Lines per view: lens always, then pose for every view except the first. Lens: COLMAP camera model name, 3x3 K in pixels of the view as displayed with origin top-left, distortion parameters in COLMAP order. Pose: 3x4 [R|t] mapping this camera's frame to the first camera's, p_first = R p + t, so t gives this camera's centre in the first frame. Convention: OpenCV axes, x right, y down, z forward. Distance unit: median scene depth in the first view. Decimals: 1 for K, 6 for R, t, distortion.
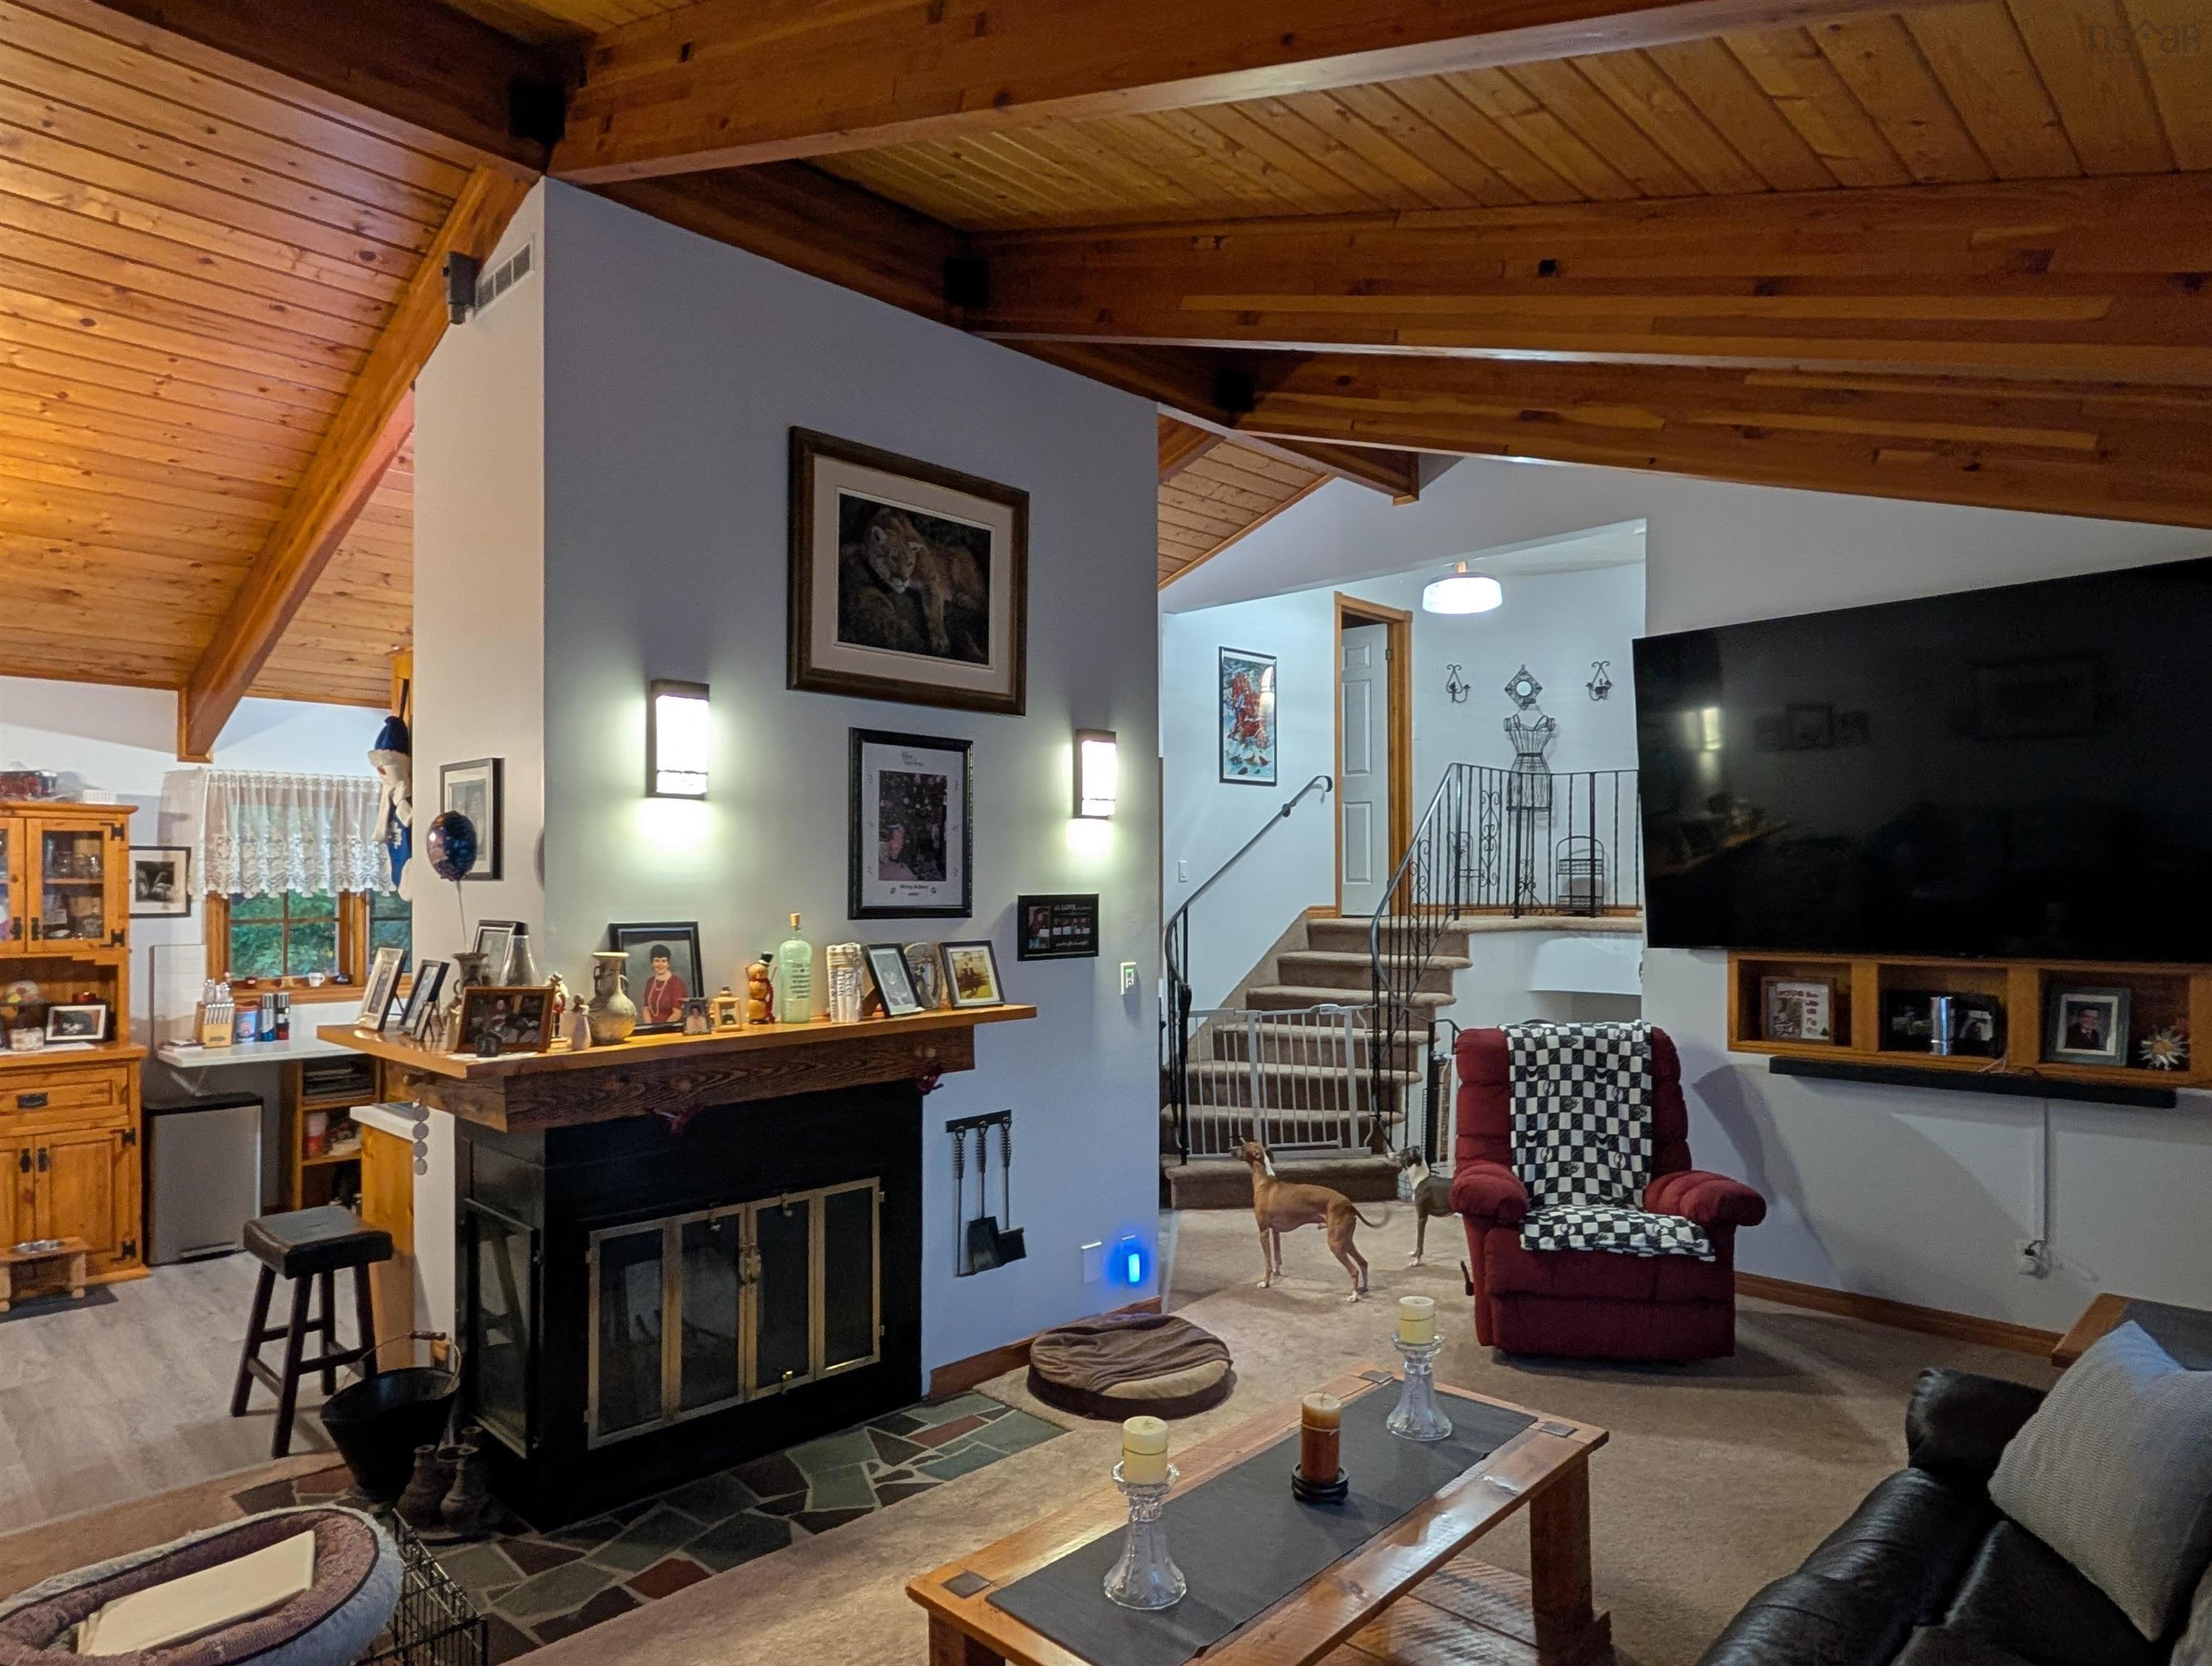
lens RADIAL K [[1309.5, 0, 1093.2], [0, 1309.5, 863.0], [0, 0, 1]] dist [0.000875, -0.001632]
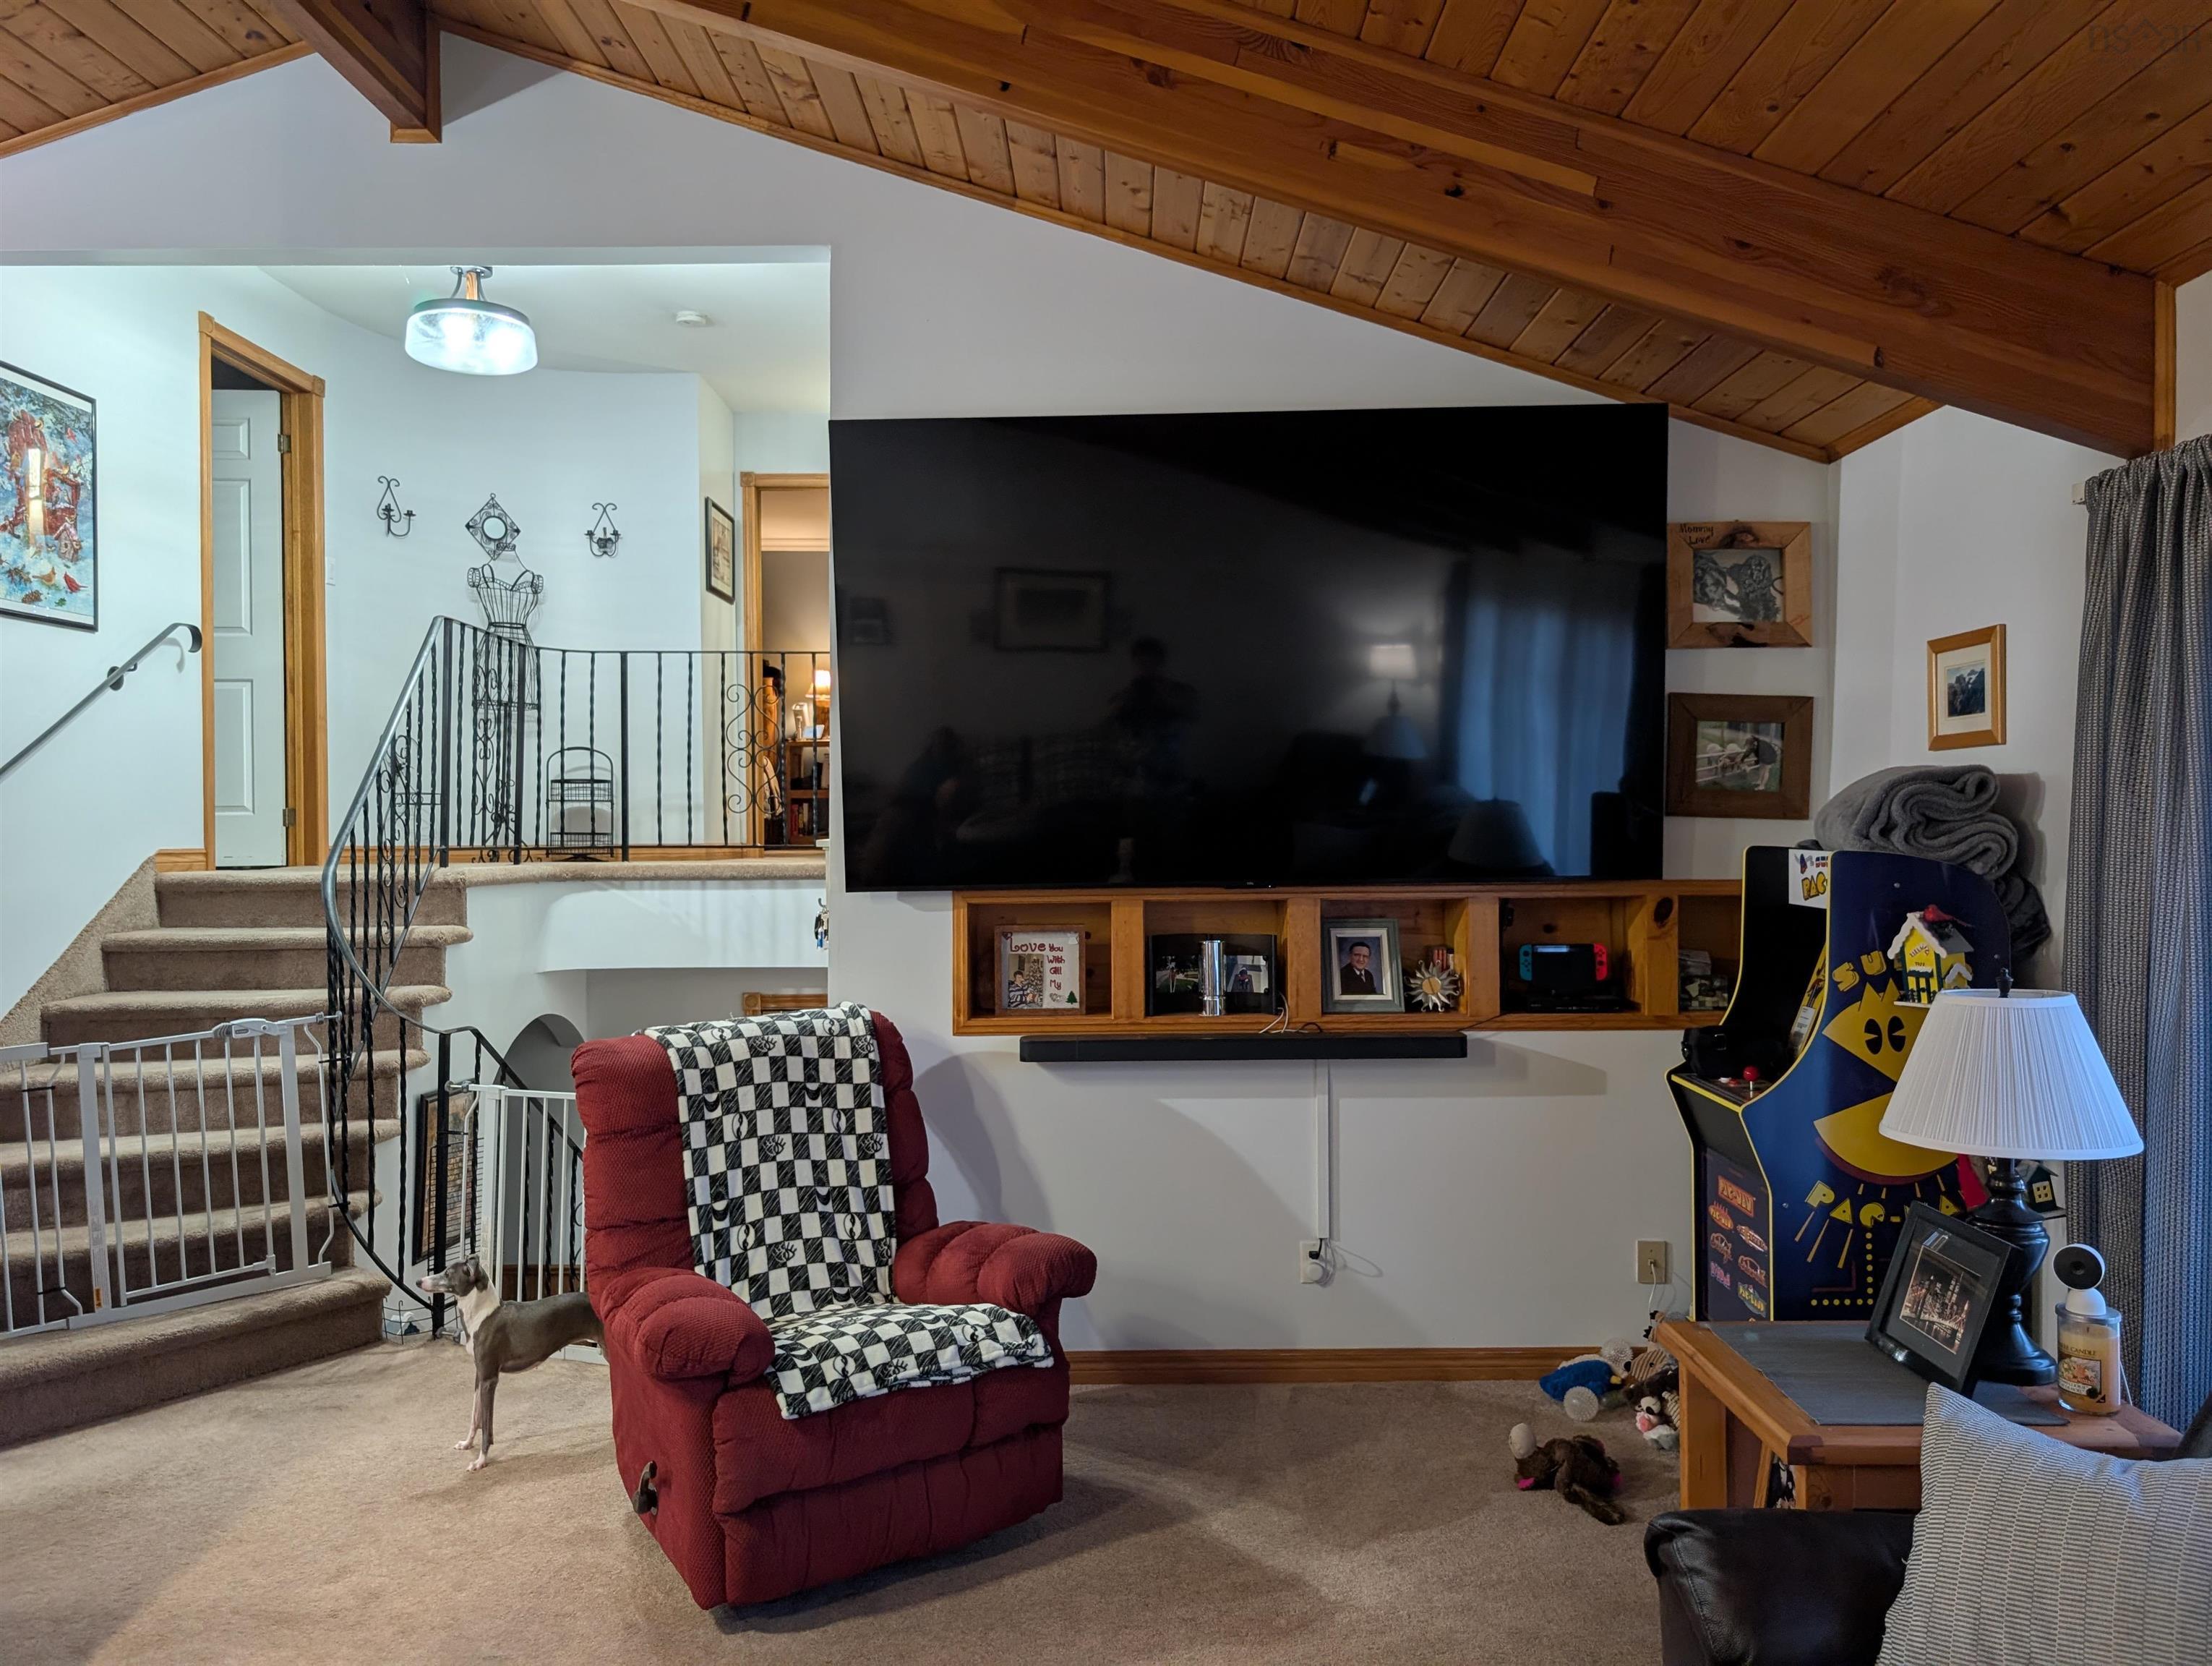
lens RADIAL K [[1599.8, 0, 1112.4], [0, 1599.8, 821.5], [0, 0, 1]] dist [0.011391, -0.009976]
pose [[0.711420, 0.000330, 0.702767, -0.053162], [-0.004753, 0.999979, 0.004341, 0.027482], [-0.702751, -0.006429, 0.711407, 0.361138]]
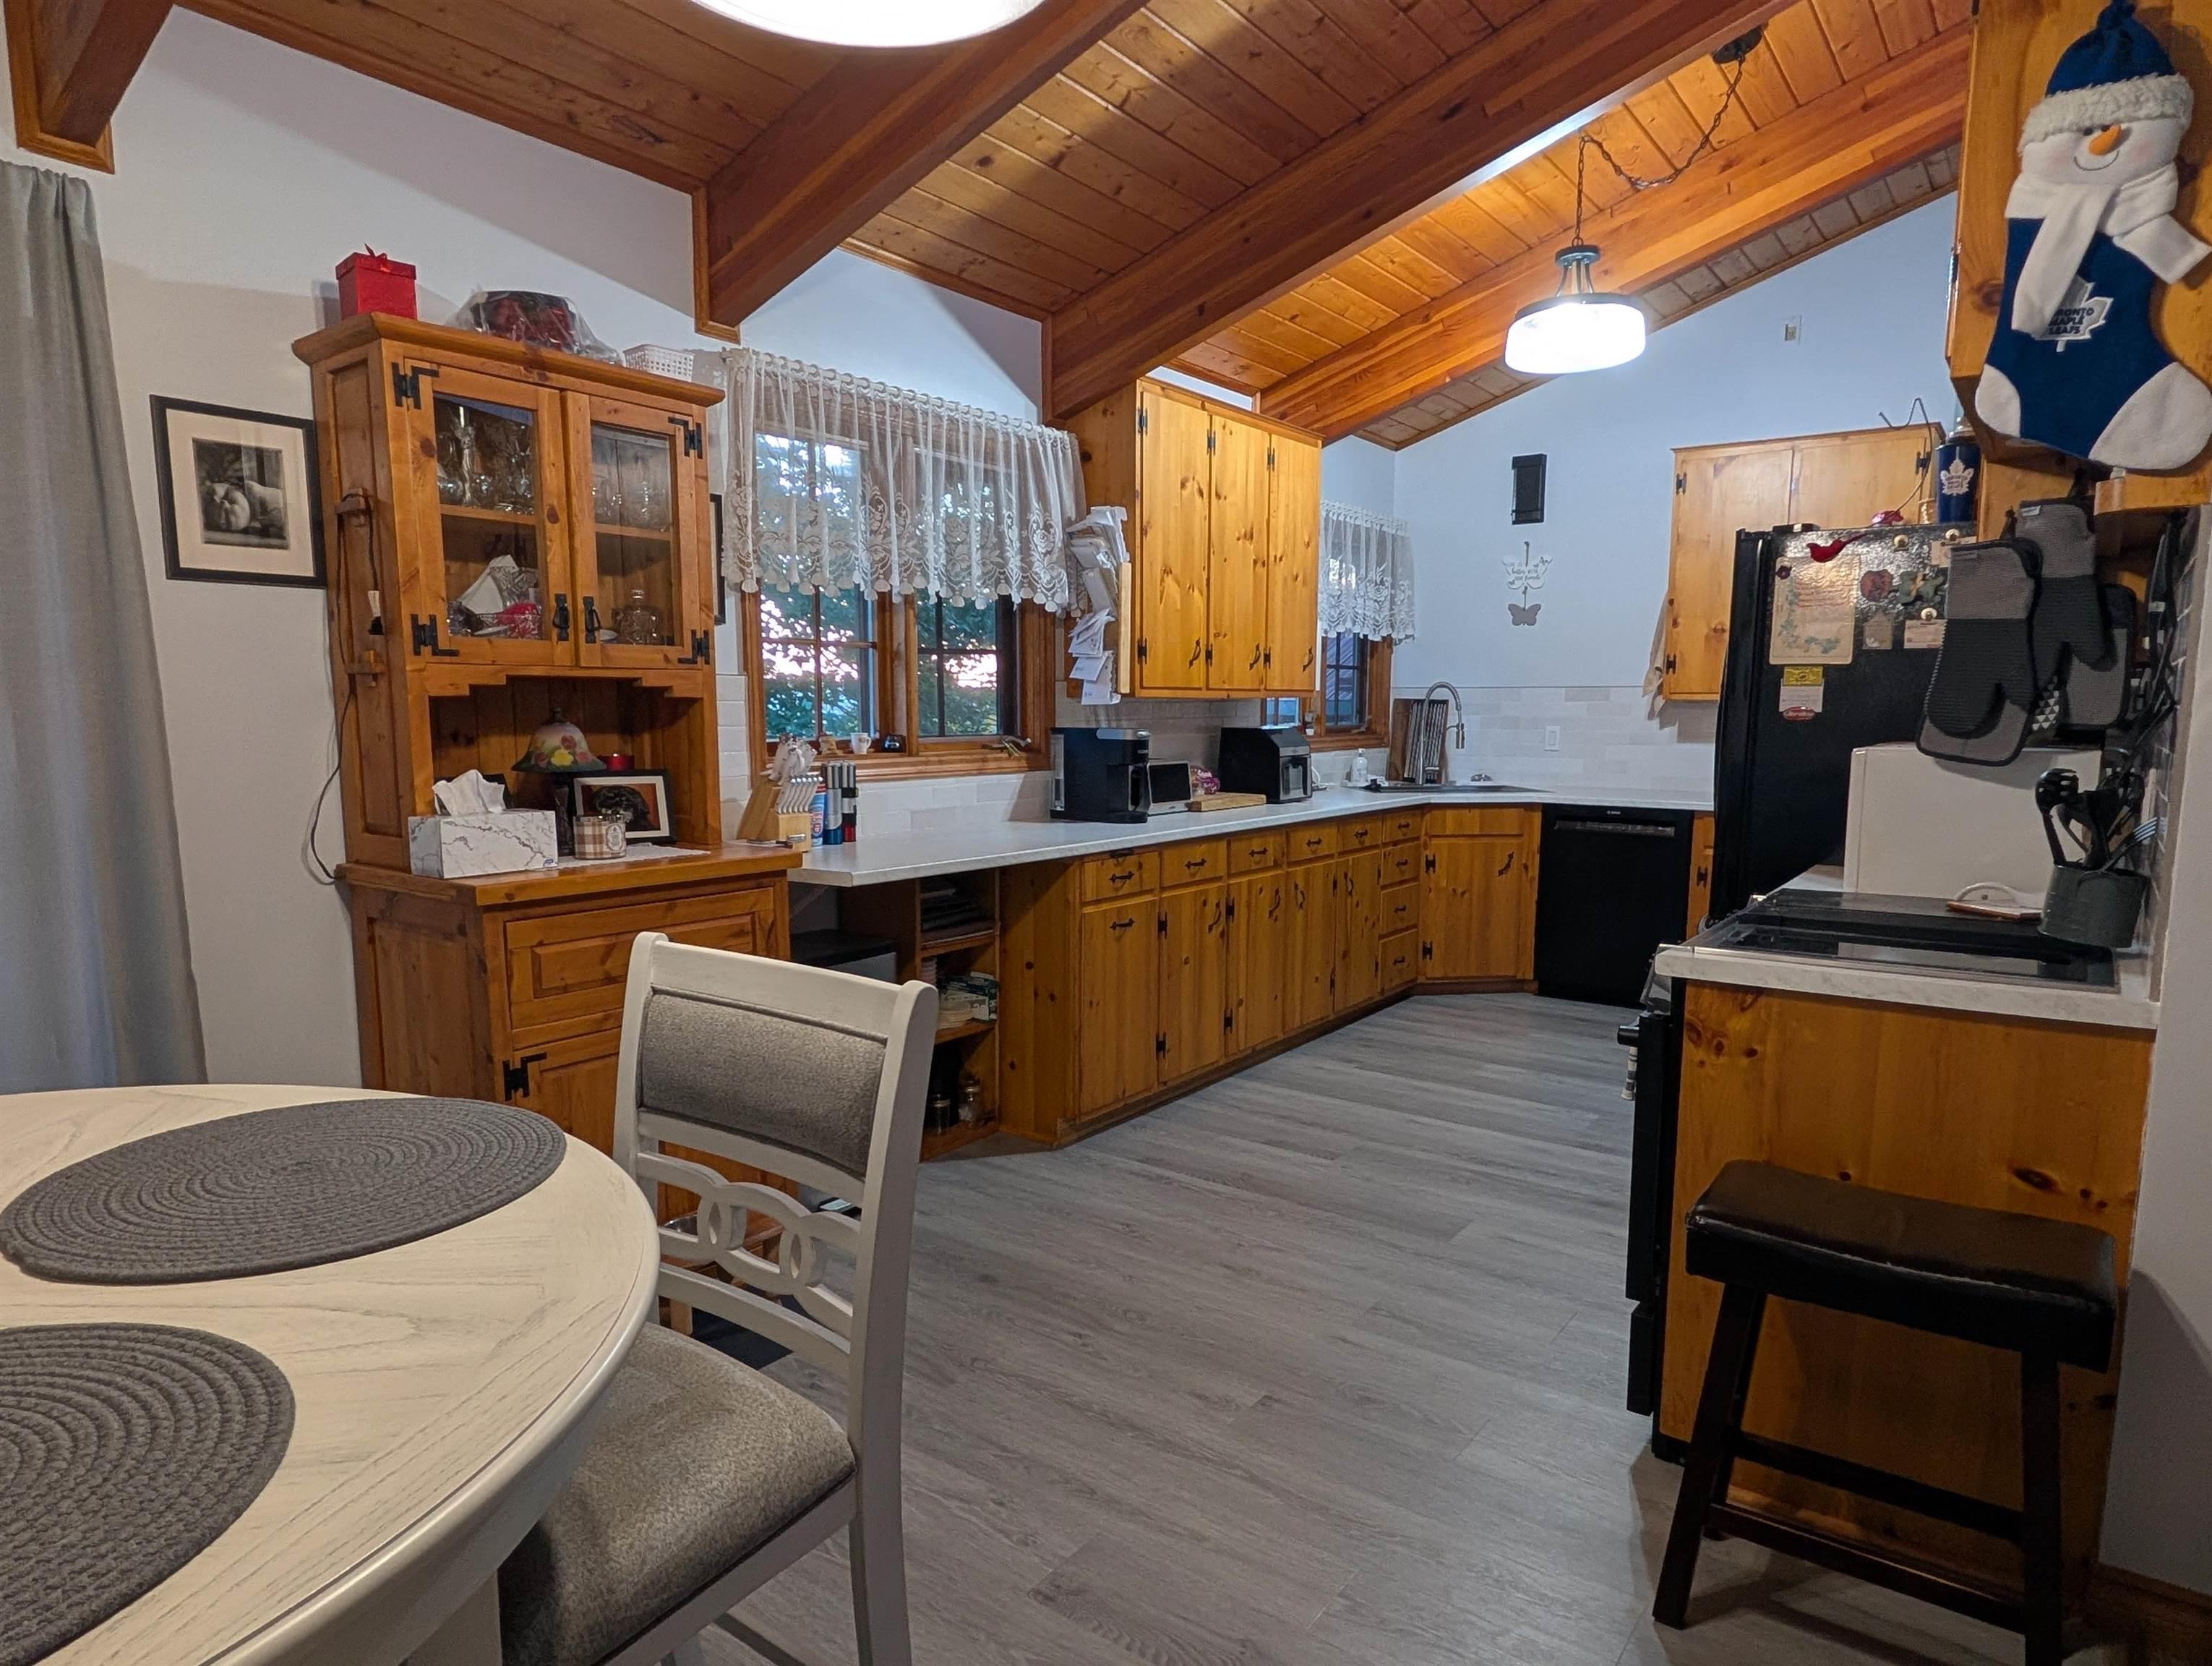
lens RADIAL K [[1309.5, 0, 1099.8], [0, 1309.5, 855.0], [0, 0, 1]] dist [0.000875, -0.001632]
pose [[0.987844, -0.015113, 0.154715, -0.864789], [-0.004896, 0.991745, 0.128135, 0.092965], [-0.155374, -0.127334, 0.979615, 0.578804]]
